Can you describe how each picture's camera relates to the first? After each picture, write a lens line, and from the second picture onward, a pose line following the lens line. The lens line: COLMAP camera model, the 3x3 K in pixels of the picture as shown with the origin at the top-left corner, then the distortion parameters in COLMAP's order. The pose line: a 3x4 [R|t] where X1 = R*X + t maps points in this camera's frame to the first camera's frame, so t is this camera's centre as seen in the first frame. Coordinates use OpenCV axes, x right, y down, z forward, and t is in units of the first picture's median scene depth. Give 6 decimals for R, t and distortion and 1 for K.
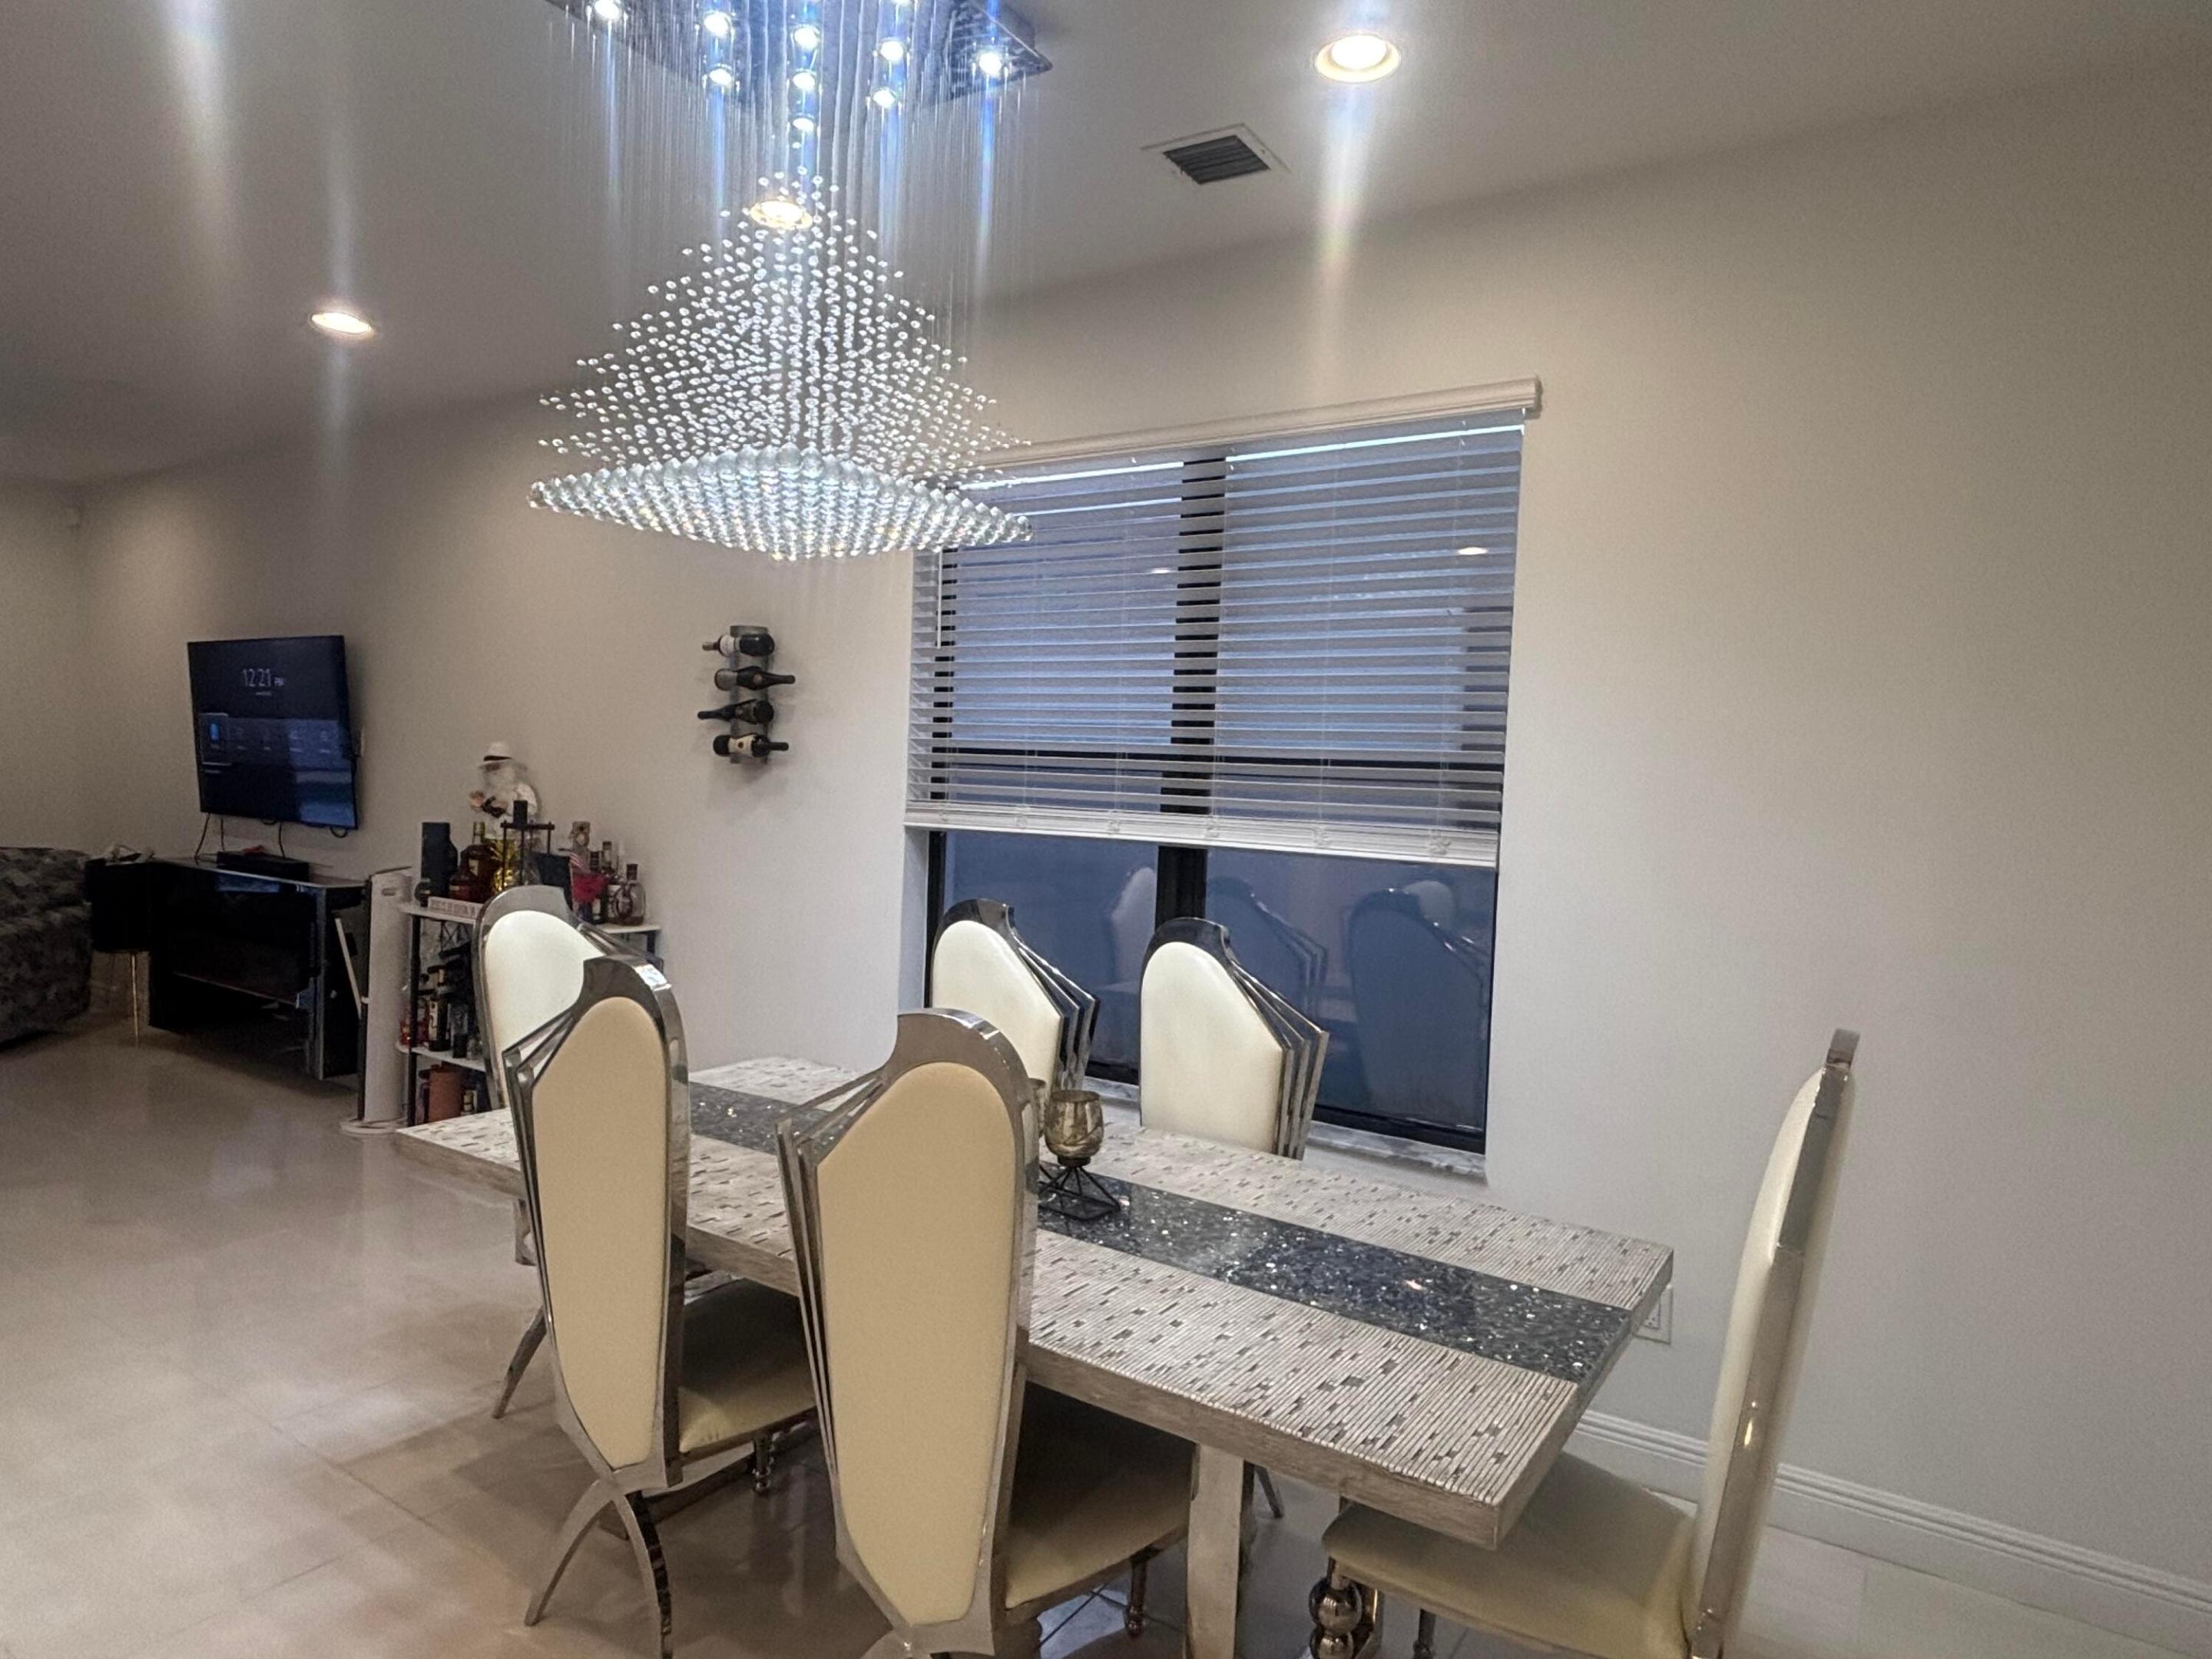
lens RADIAL K [[1302.6, 0, 1111.5], [0, 1302.6, 838.7], [0, 0, 1]] dist [0.009026, -0.009329]
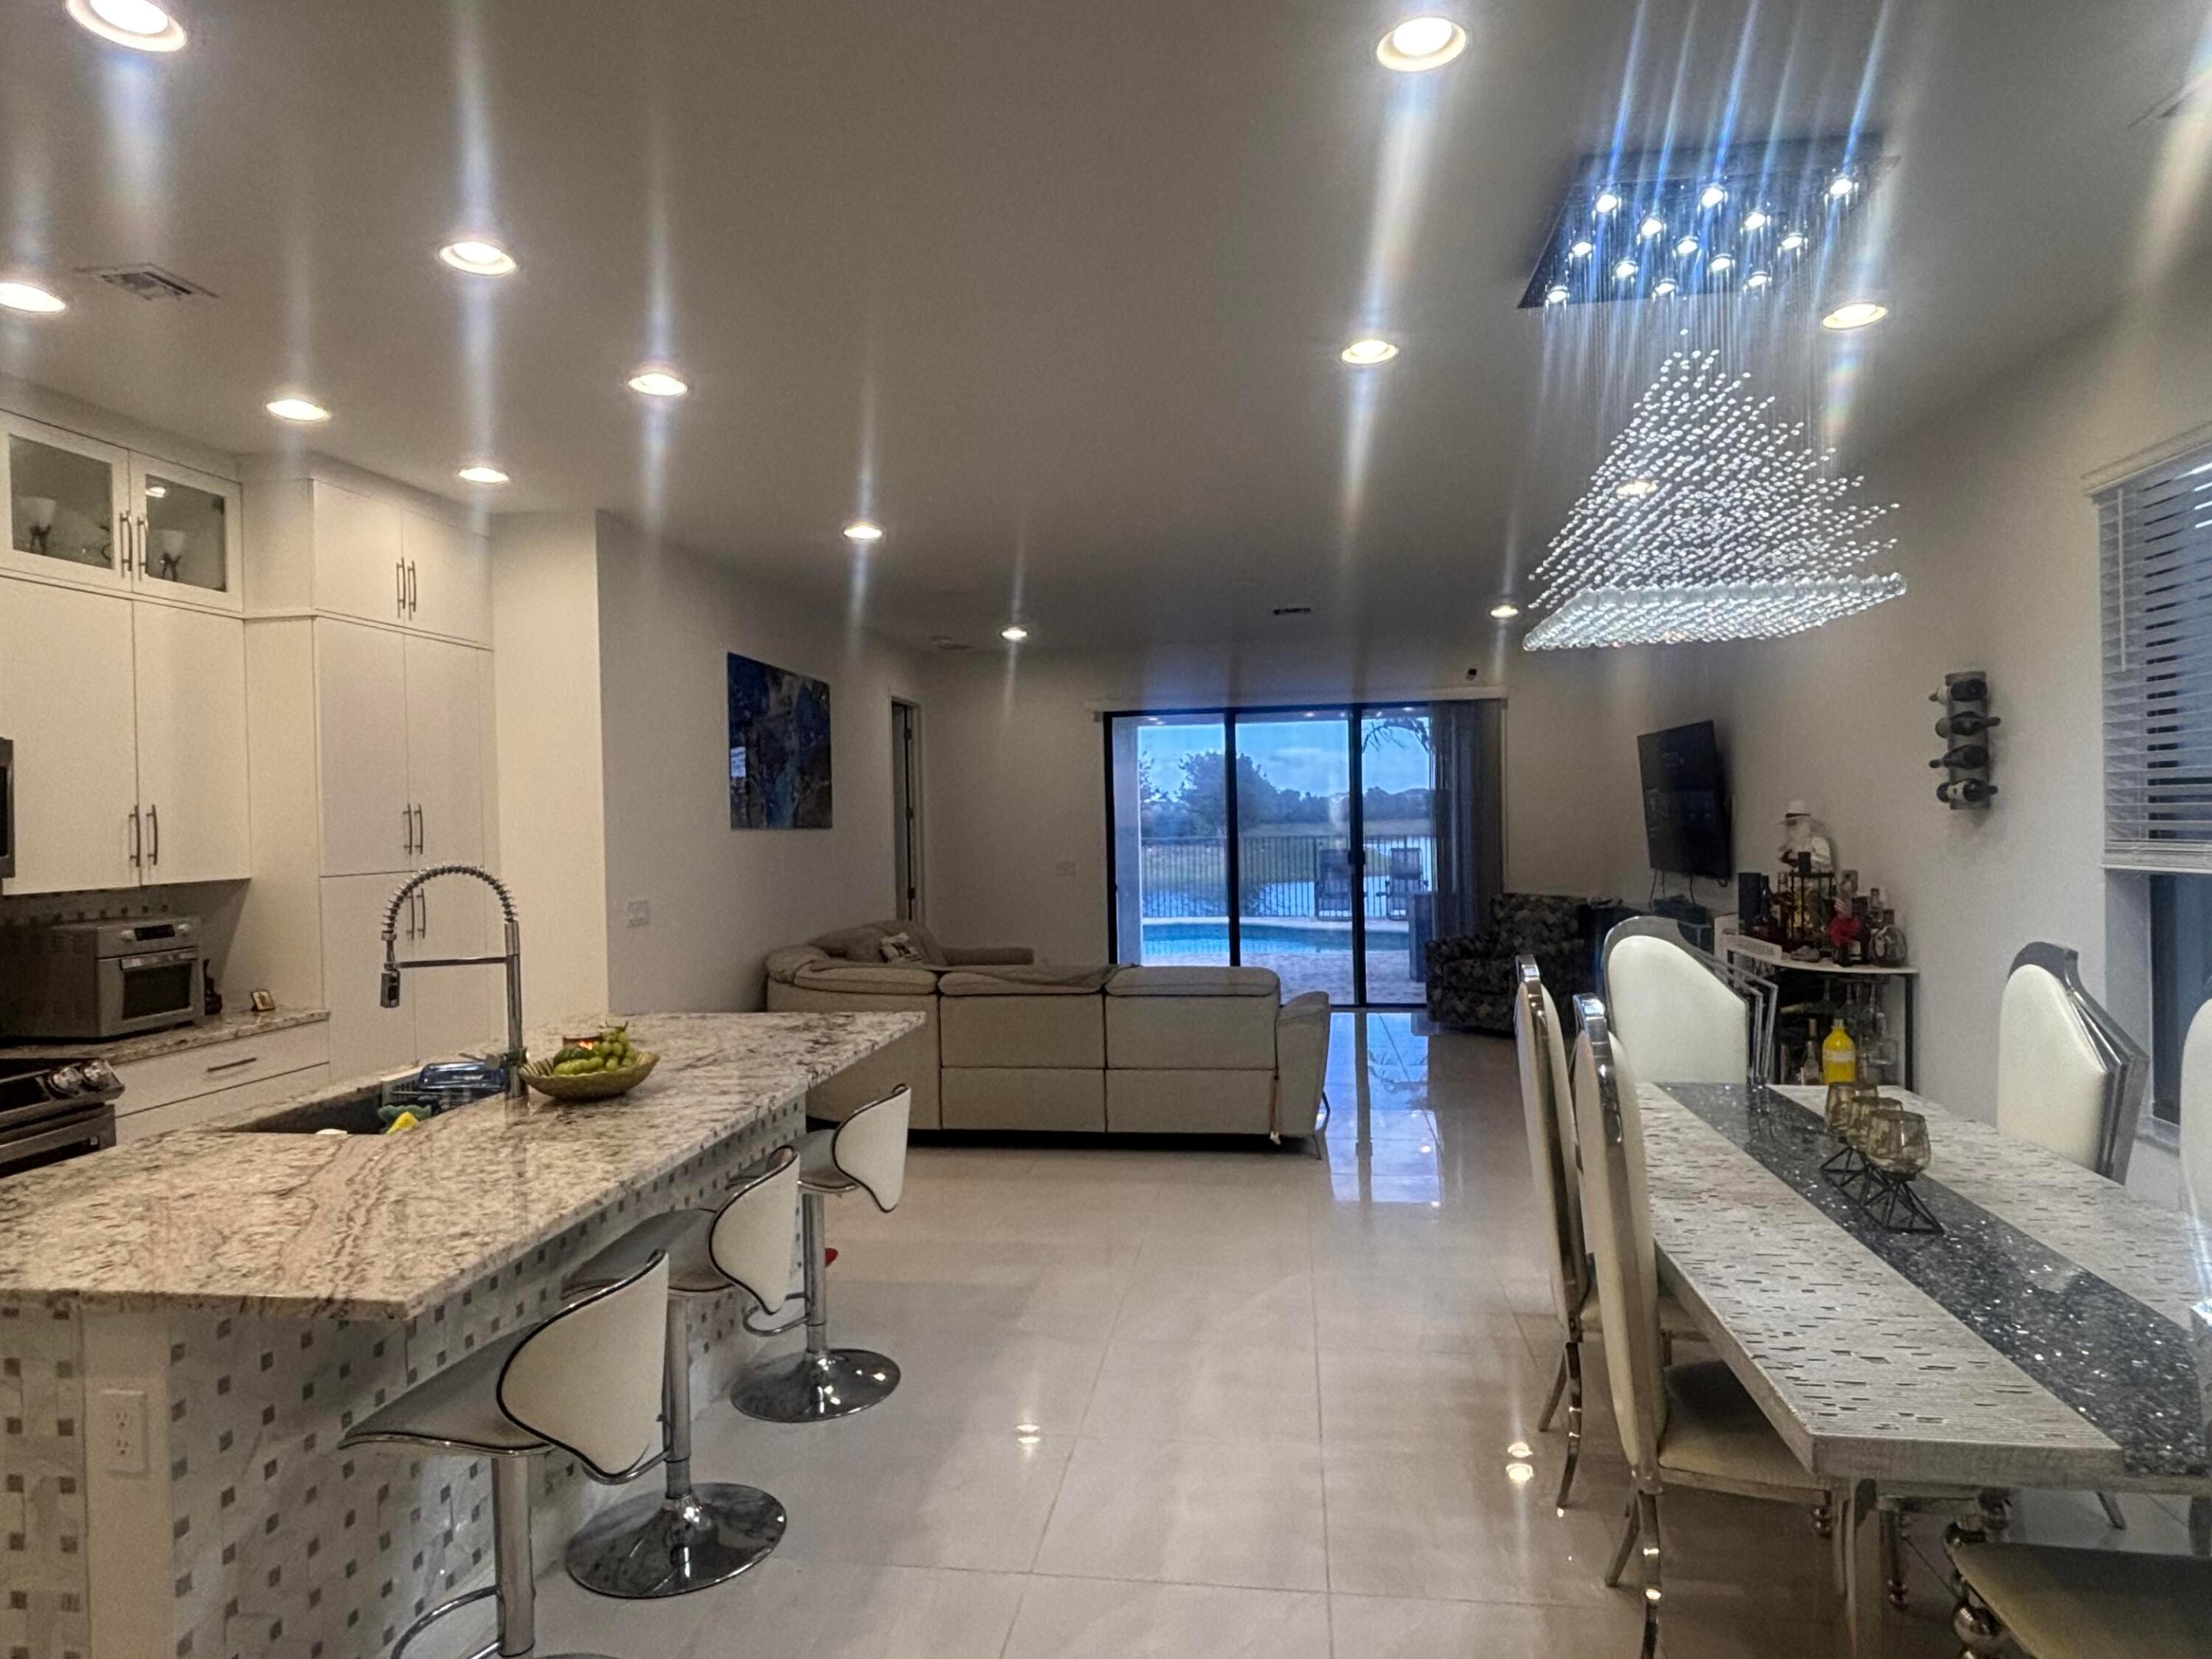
lens RADIAL K [[1302.6, 0, 1110.0], [0, 1302.6, 829.5], [0, 0, 1]] dist [0.009026, -0.009329]
pose [[0.427748, -0.039440, -0.903037, 0.347077], [-0.008832, 0.998818, -0.047806, 0.011873], [0.903855, 0.028424, 0.426894, -0.021478]]
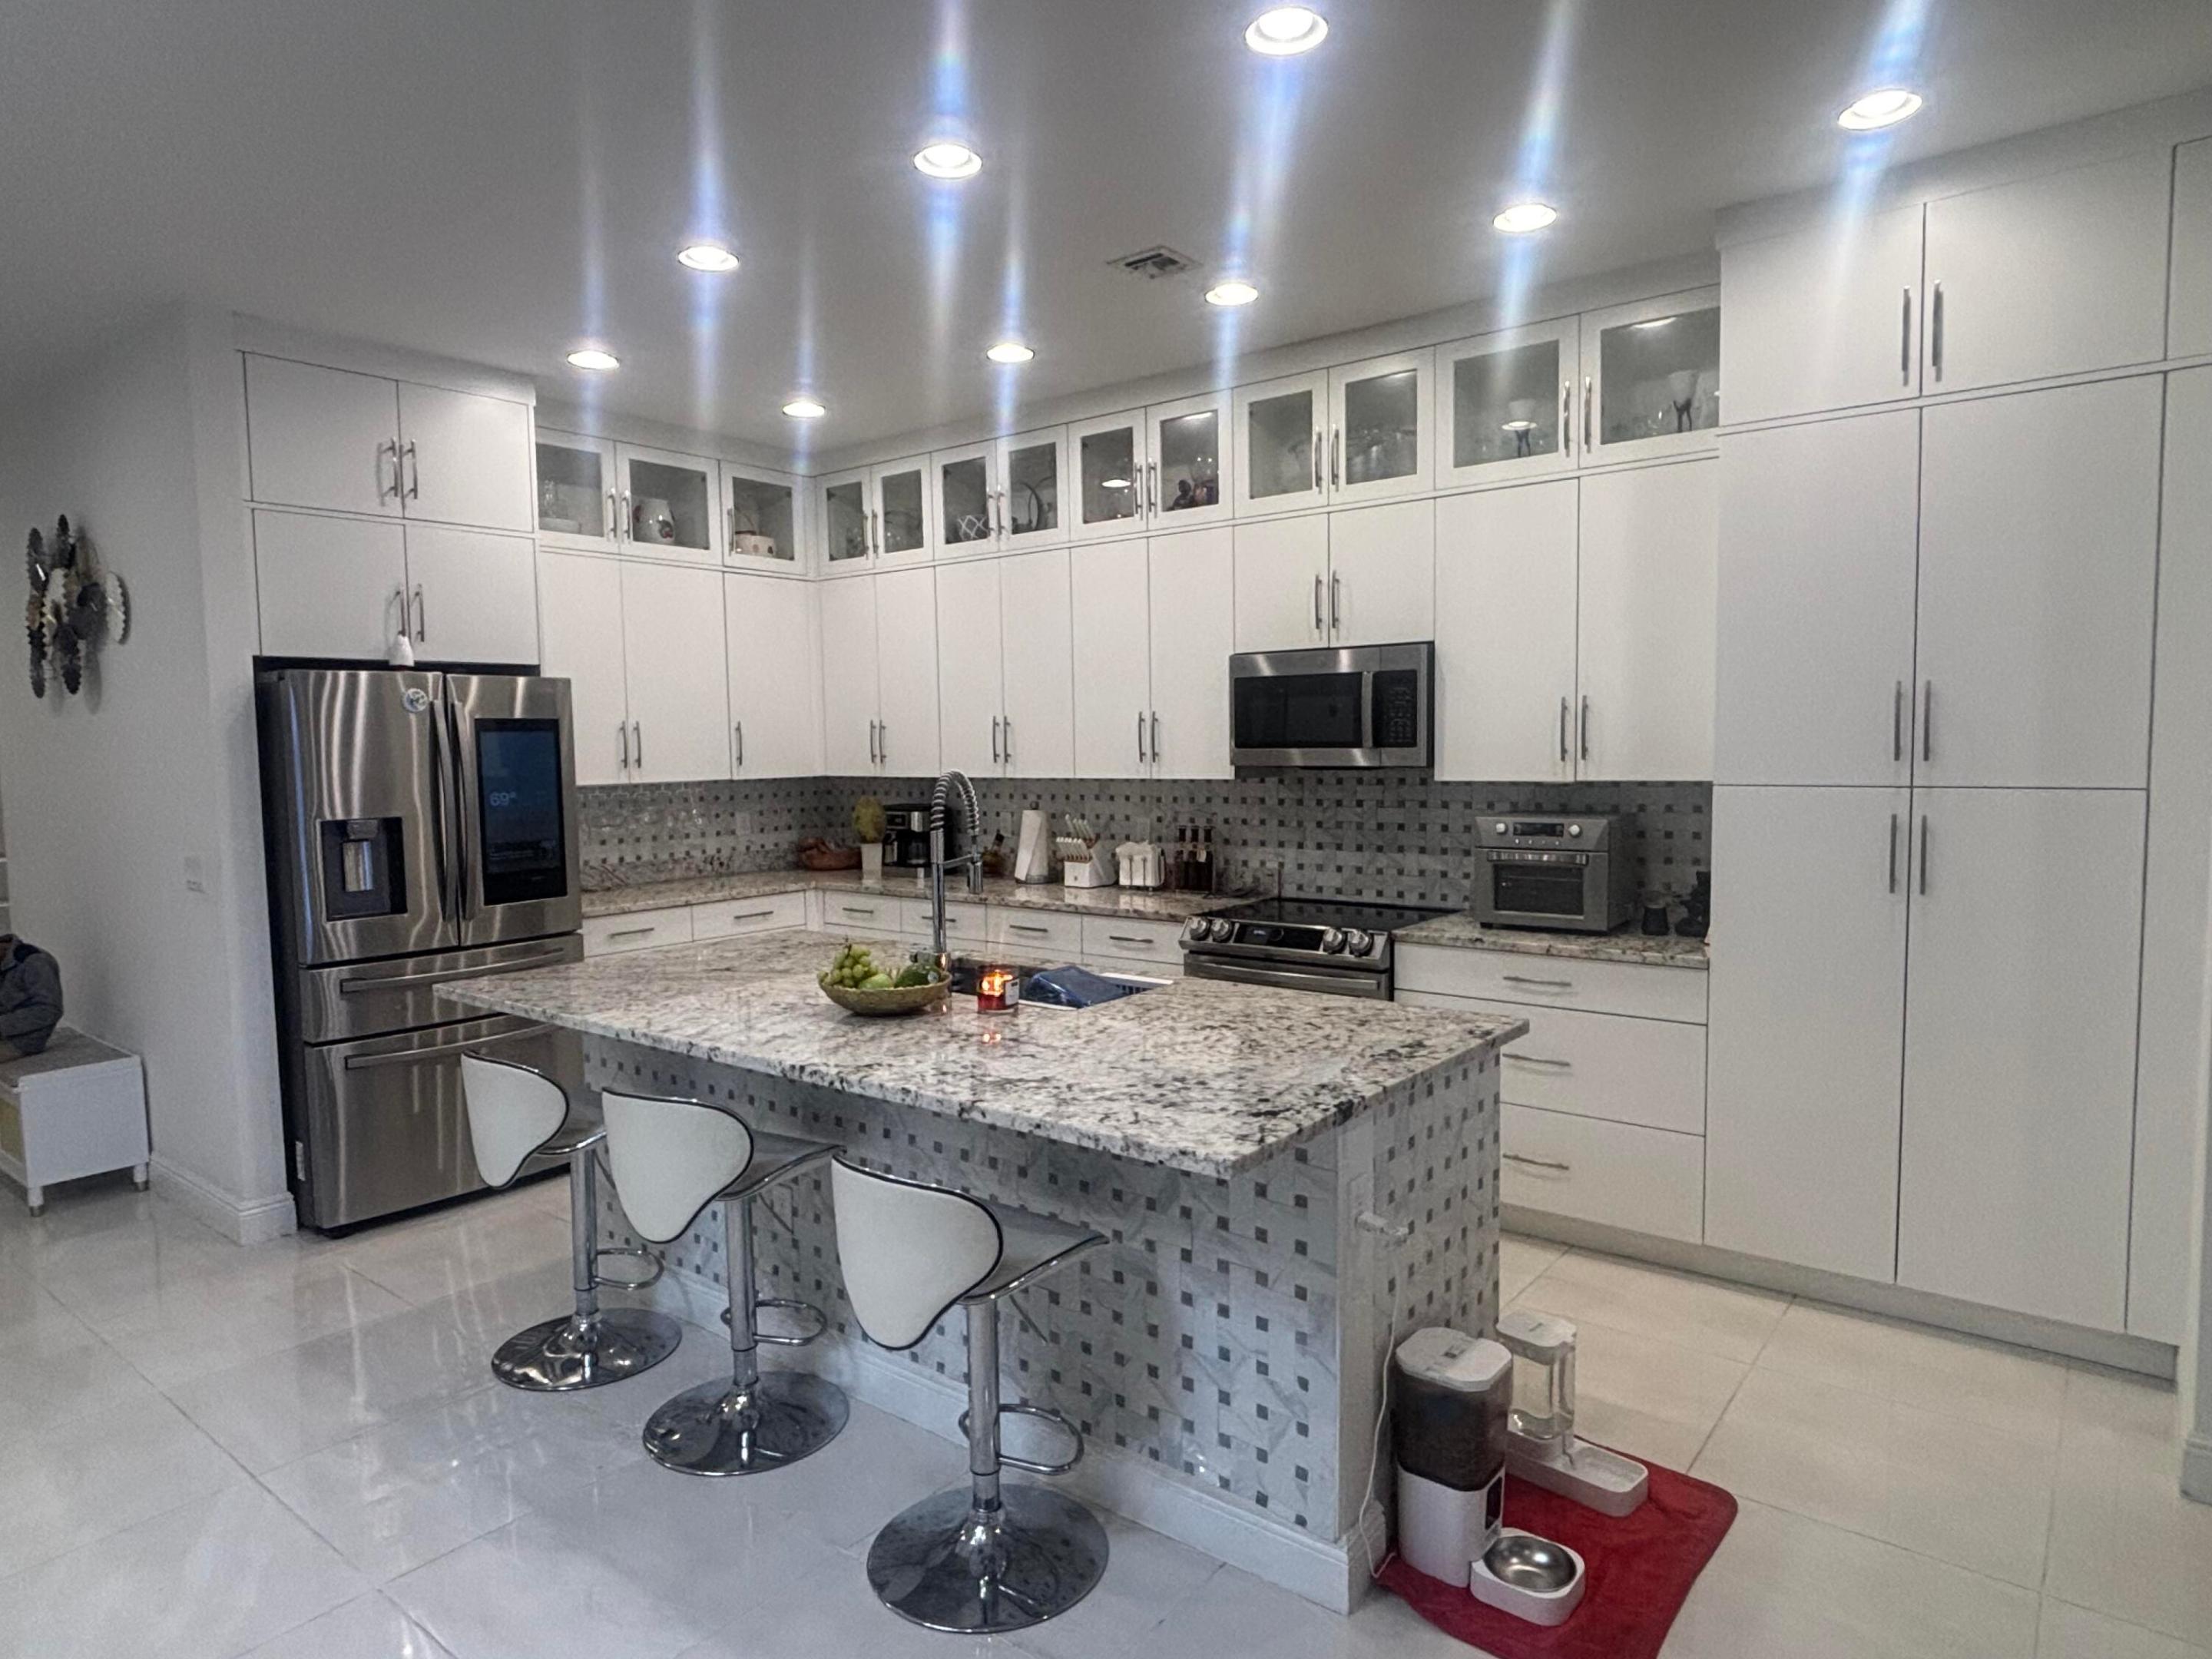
lens RADIAL K [[1302.6, 0, 1073.6], [0, 1302.6, 819.8], [0, 0, 1]] dist [0.009026, -0.009329]
pose [[-0.994909, -0.027349, 0.096994, -0.592305], [-0.015947, 0.993071, 0.116433, -0.062259], [-0.099506, 0.114294, -0.988451, 0.710580]]
